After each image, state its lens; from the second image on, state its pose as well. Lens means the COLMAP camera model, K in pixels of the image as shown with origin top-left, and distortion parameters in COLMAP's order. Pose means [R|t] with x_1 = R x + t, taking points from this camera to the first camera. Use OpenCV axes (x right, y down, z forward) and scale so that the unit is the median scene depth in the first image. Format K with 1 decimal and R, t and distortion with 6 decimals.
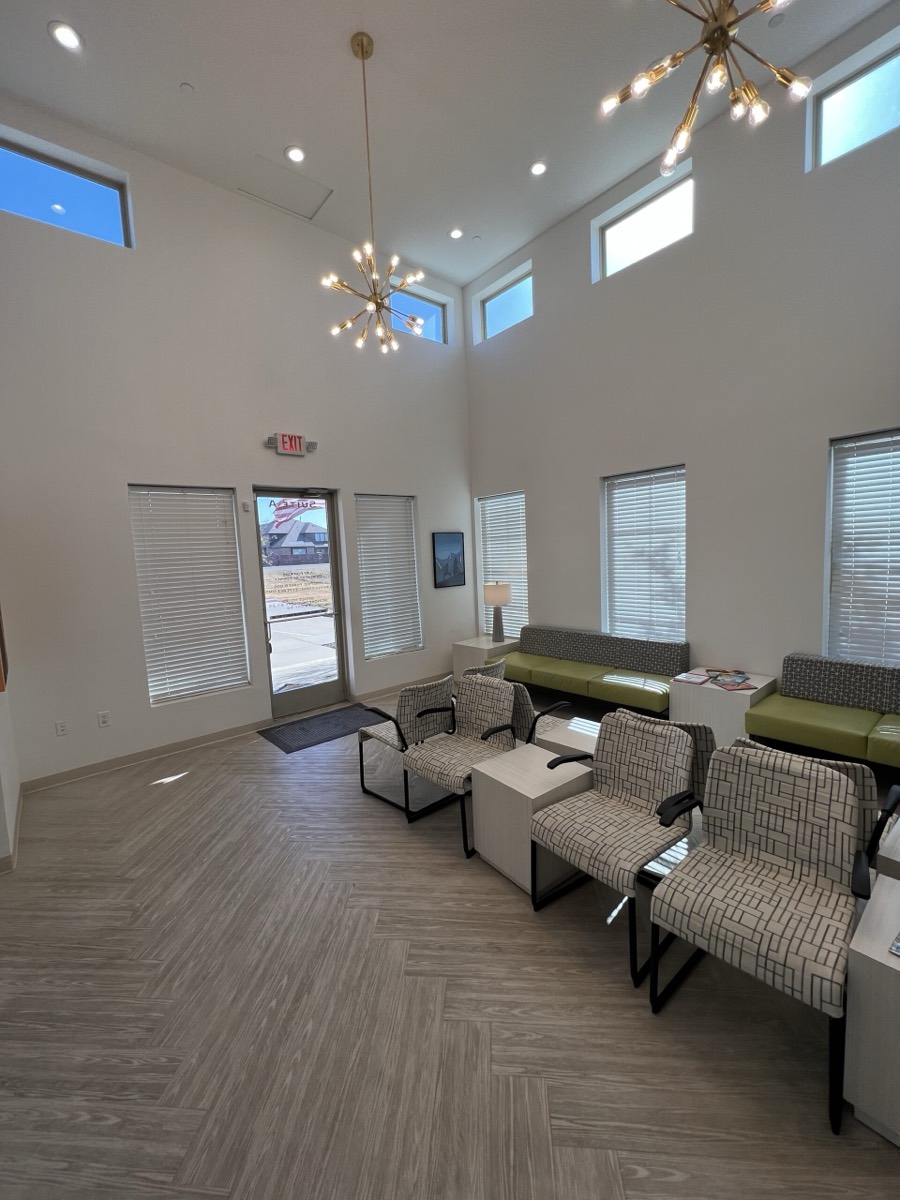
lens RADIAL K [[484.2, 0, 450.0], [0, 484.2, 600.0], [0, 0, 1]] dist [0.000713, 0.000173]
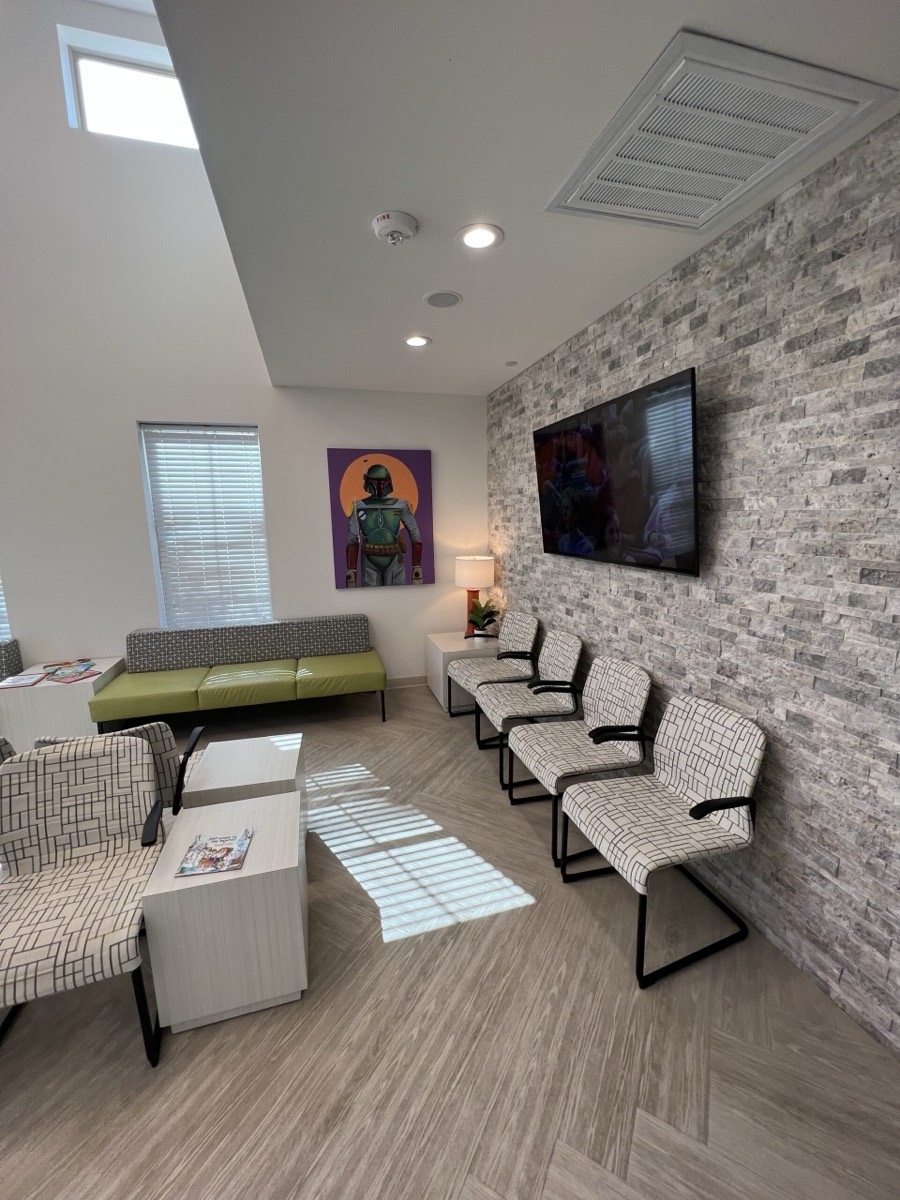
lens RADIAL K [[484.2, 0, 450.0], [0, 484.2, 600.0], [0, 0, 1]] dist [0.000713, 0.000173]
pose [[0.404736, -0.121273, 0.906356, 0.132496], [0.084443, 0.991888, 0.095010, 0.014212], [-0.910526, 0.038082, 0.411694, -0.054987]]
